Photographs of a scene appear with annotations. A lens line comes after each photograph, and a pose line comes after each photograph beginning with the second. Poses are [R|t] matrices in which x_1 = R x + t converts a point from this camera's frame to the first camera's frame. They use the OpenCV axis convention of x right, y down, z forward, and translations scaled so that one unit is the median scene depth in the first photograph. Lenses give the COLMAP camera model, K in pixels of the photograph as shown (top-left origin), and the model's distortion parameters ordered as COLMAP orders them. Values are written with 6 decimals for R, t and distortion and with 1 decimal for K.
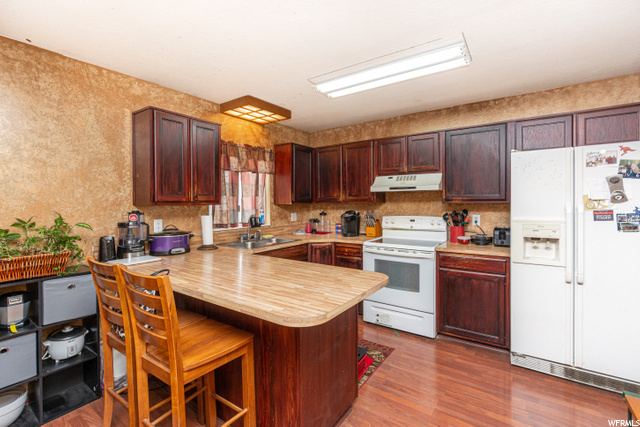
lens RADIAL K [[292.0, 0, 320.0], [0, 292.0, 209.5], [0, 0, 1]] dist [0.008734, -0.001186]
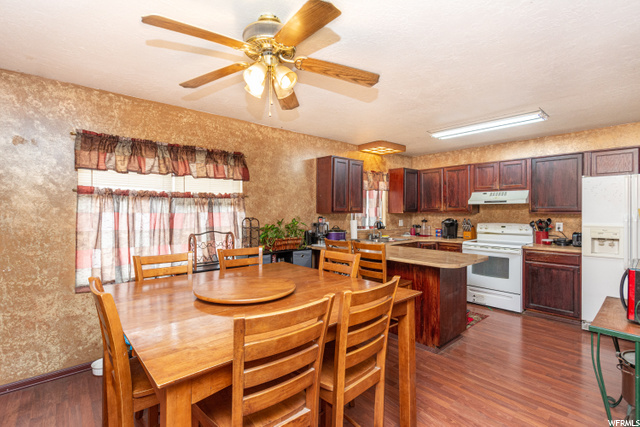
lens RADIAL K [[293.1, 0, 321.3], [0, 293.1, 213.8], [0, 0, 1]] dist [-0.004476, -0.000314]
pose [[0.970116, 0.008678, -0.242485, -0.163237], [-0.012434, 0.999825, -0.013964, 0.010113], [0.242321, 0.016562, 0.970055, -0.487493]]
